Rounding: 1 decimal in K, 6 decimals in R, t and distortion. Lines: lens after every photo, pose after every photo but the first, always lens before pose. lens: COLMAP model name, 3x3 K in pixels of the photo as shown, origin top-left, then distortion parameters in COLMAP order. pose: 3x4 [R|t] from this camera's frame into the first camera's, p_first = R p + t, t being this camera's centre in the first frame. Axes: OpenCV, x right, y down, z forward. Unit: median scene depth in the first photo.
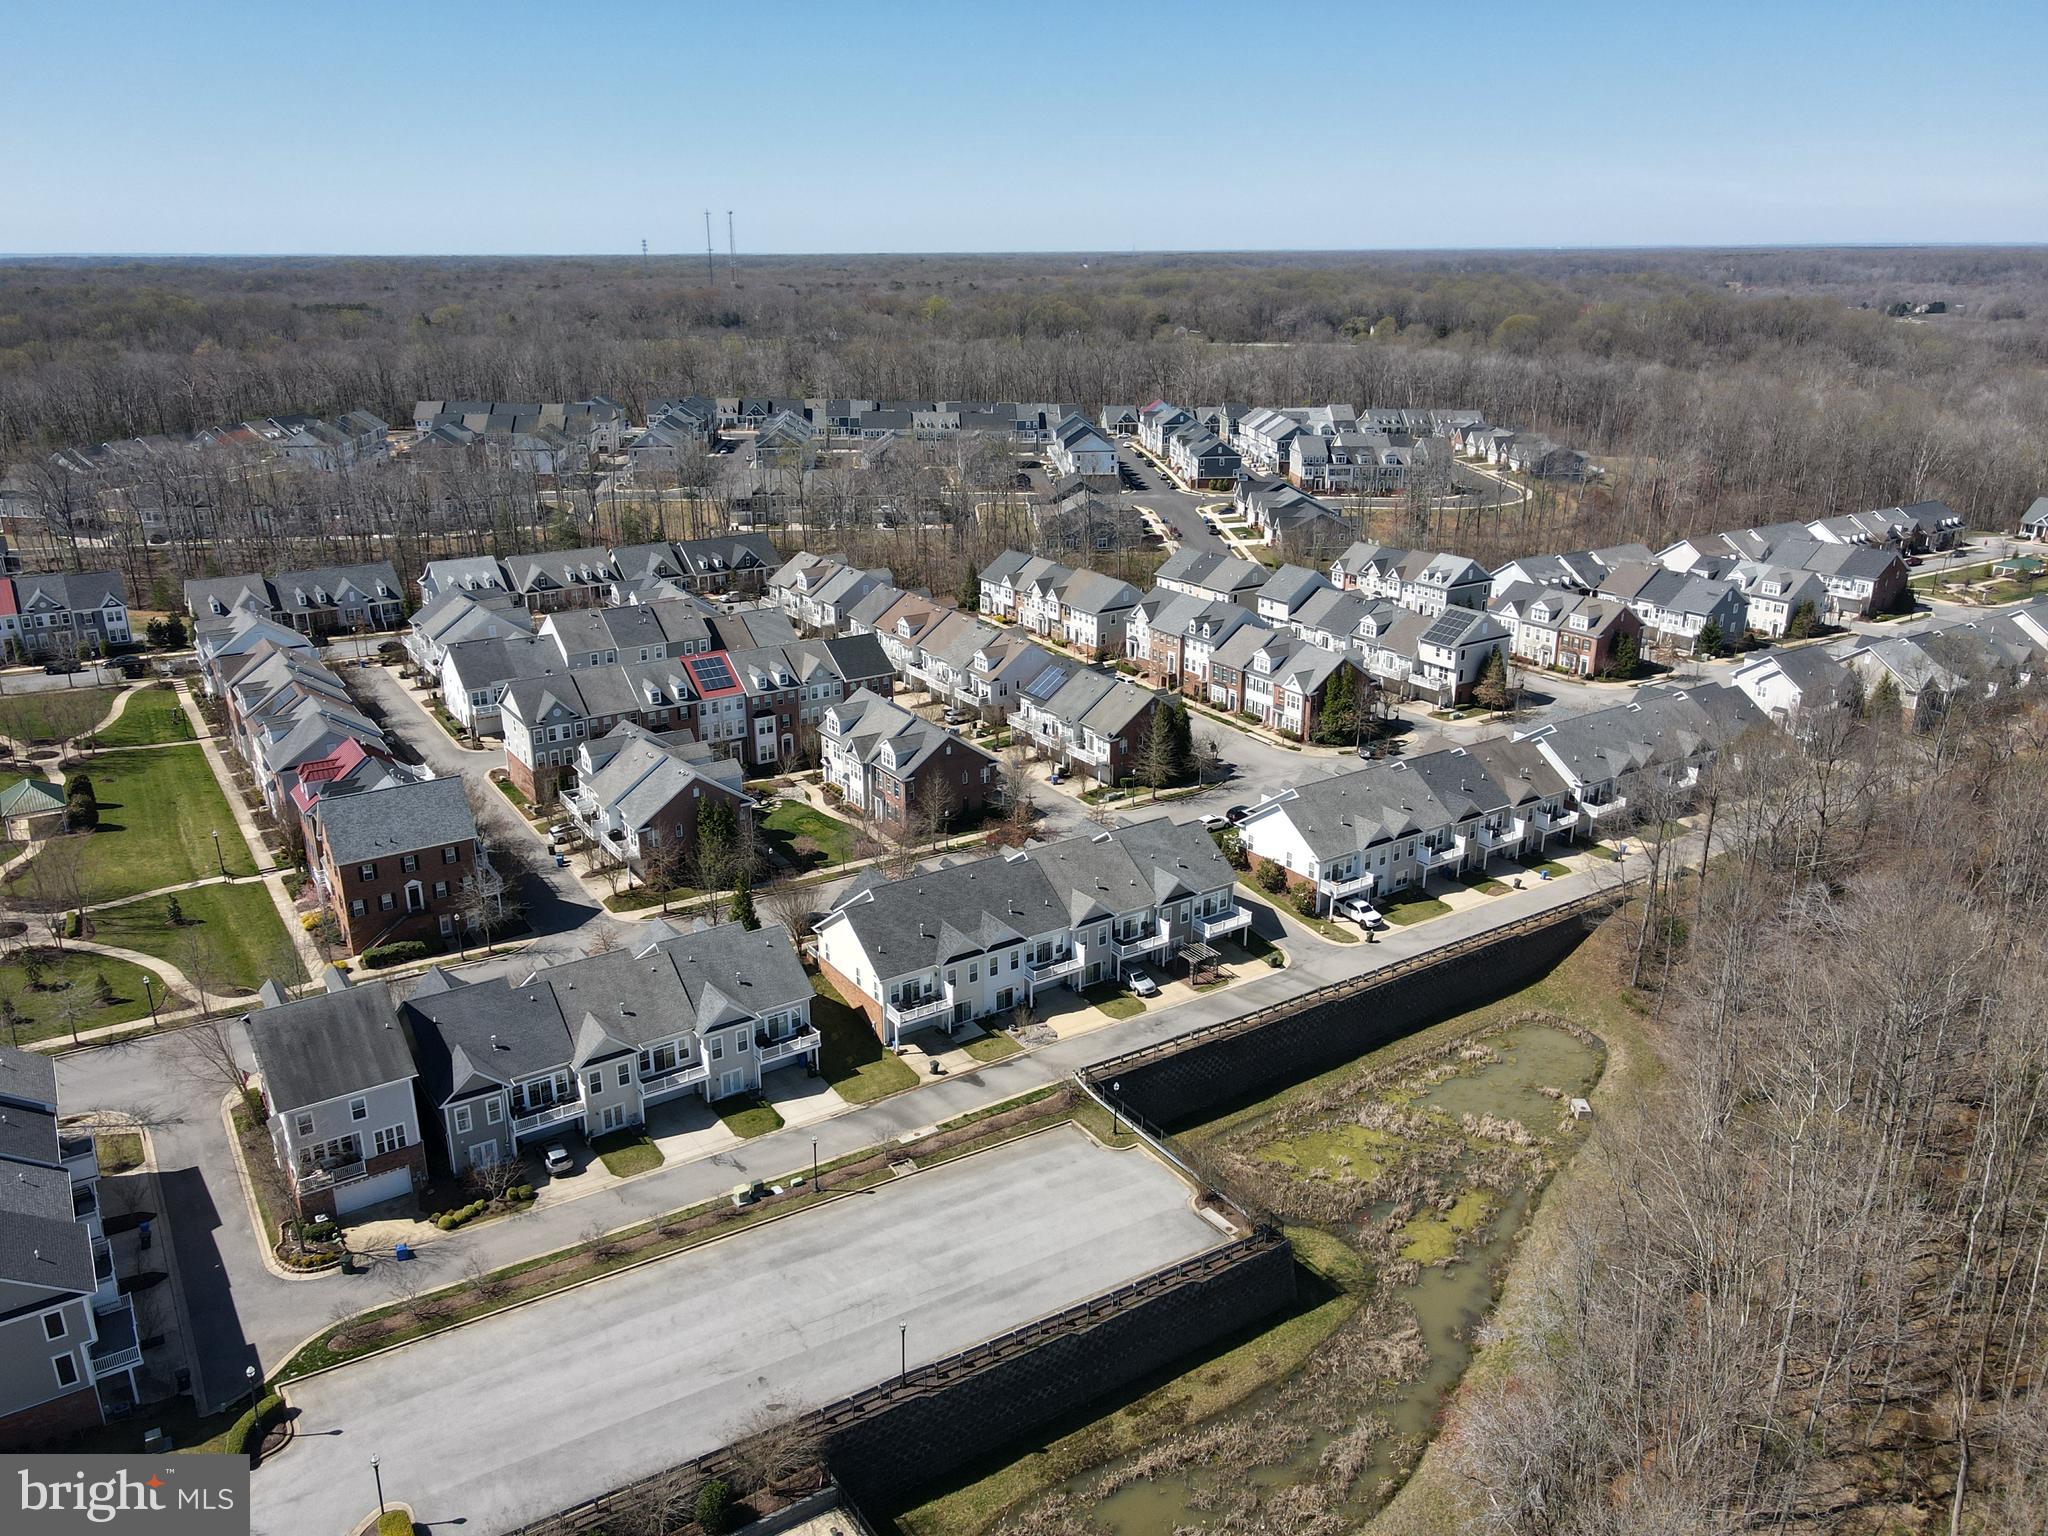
lens RADIAL K [[1498.2, 0, 1007.8], [0, 1498.2, 773.7], [0, 0, 1]] dist [-0.001183, 0.030764]
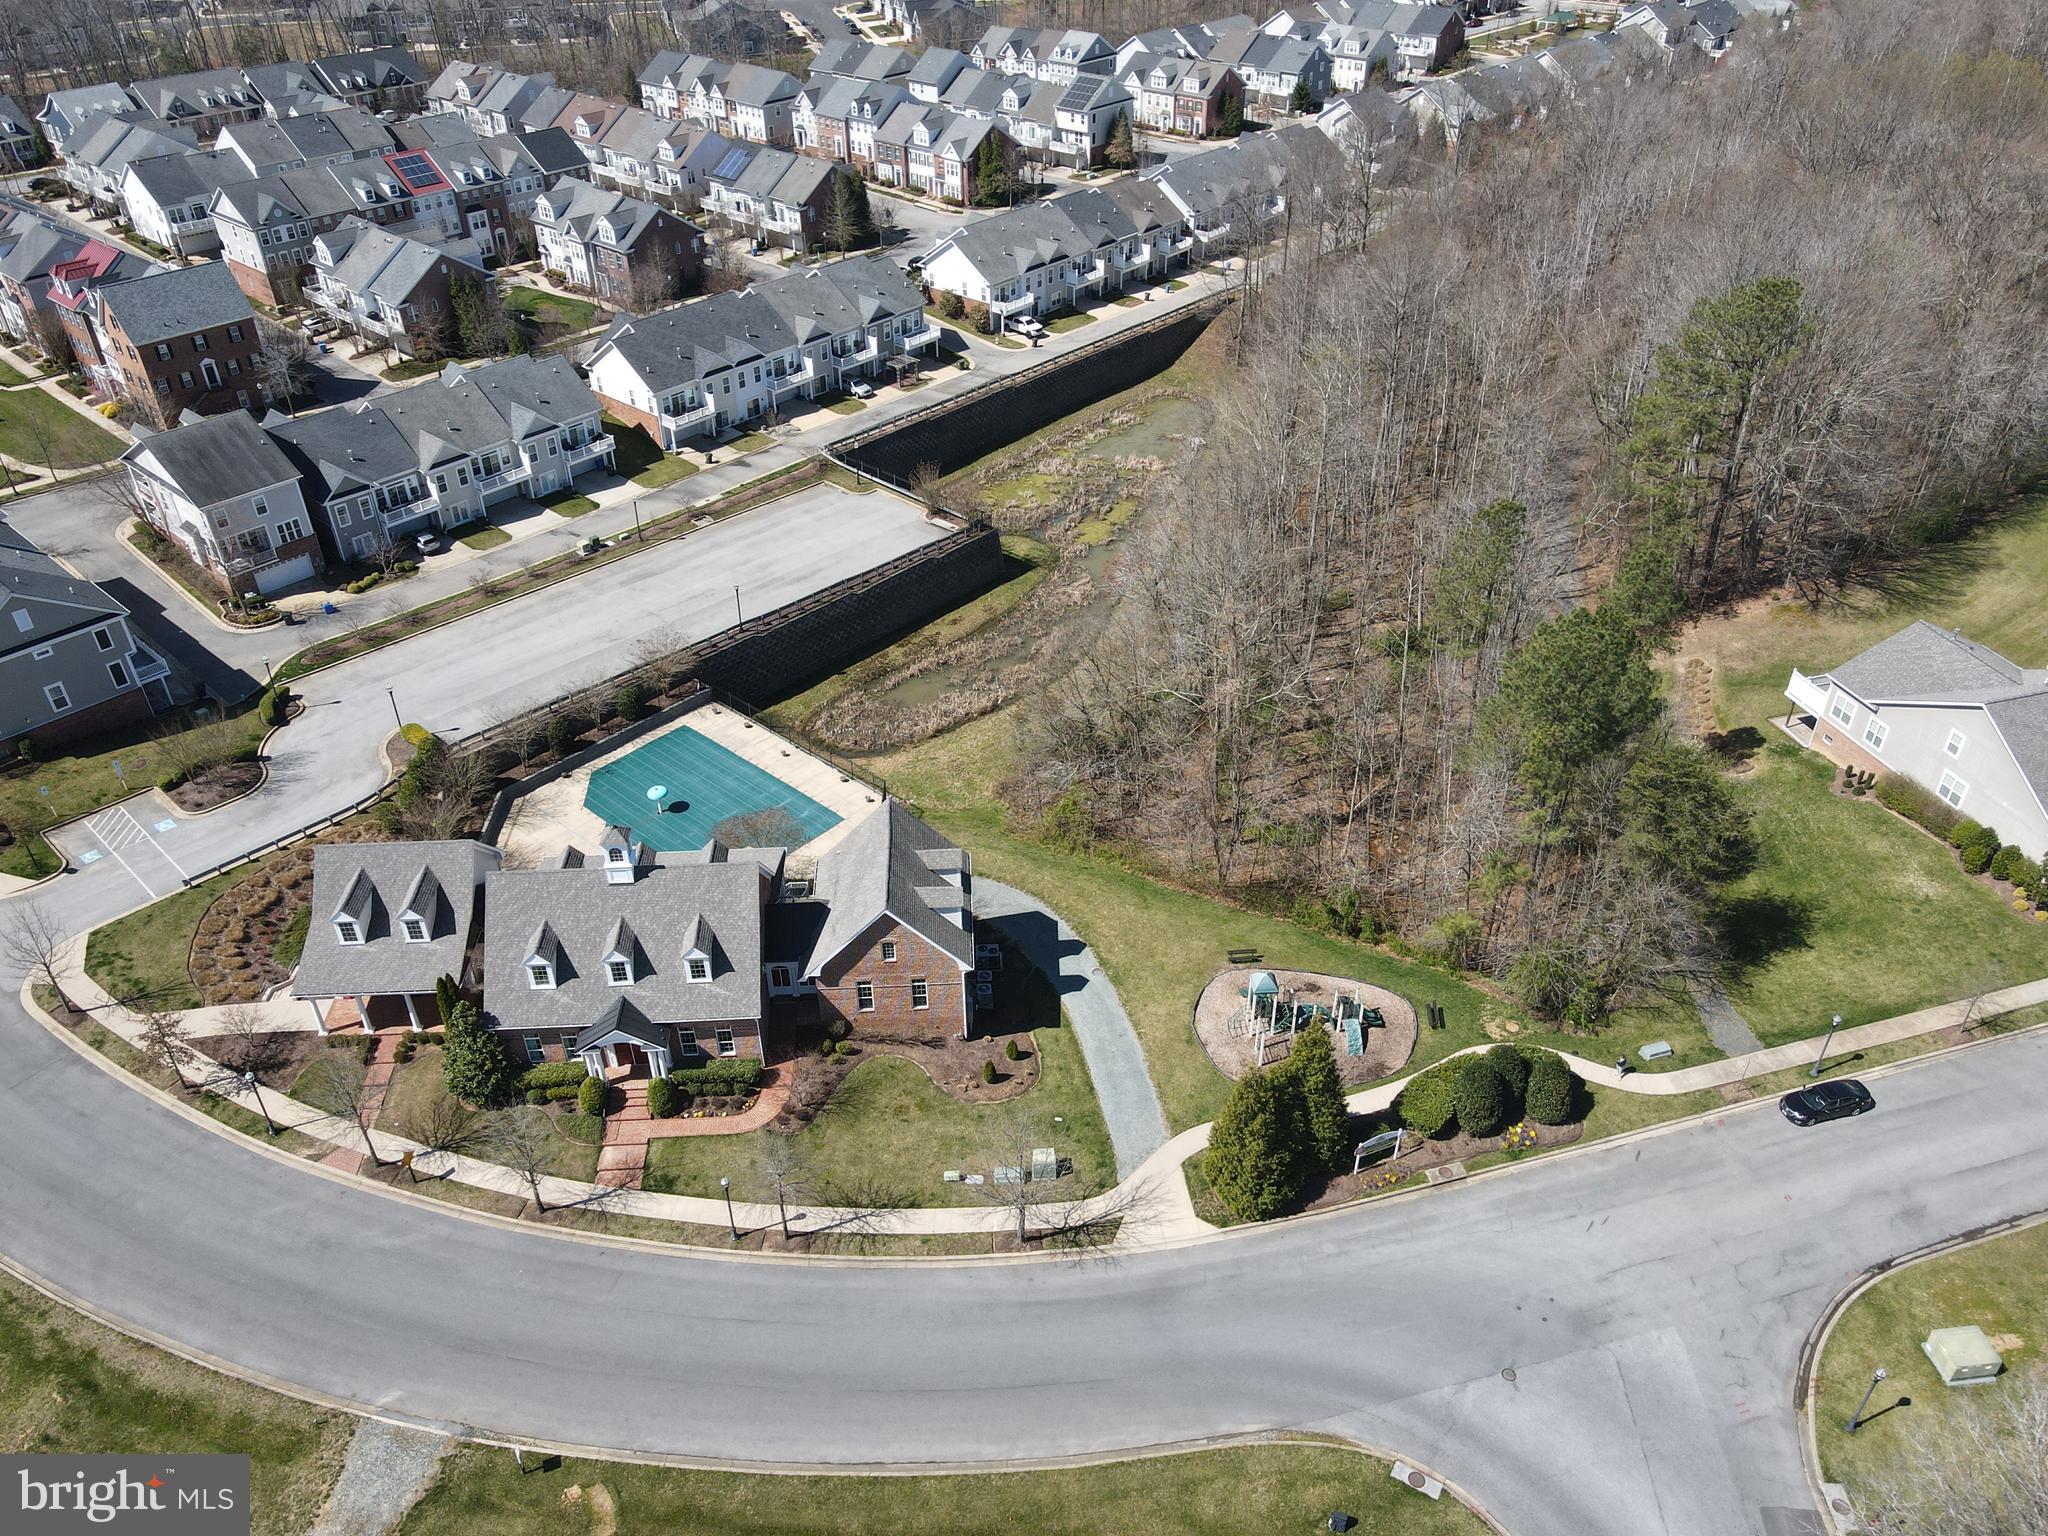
lens RADIAL K [[1498.2, 0, 1012.8], [0, 1498.2, 762.8], [0, 0, 1]] dist [-0.001183, 0.030764]
pose [[0.969763, -0.149120, 0.193194, -0.059486], [0.091786, 0.956348, 0.277442, 0.083191], [-0.226132, -0.251320, 0.941117, -0.219844]]
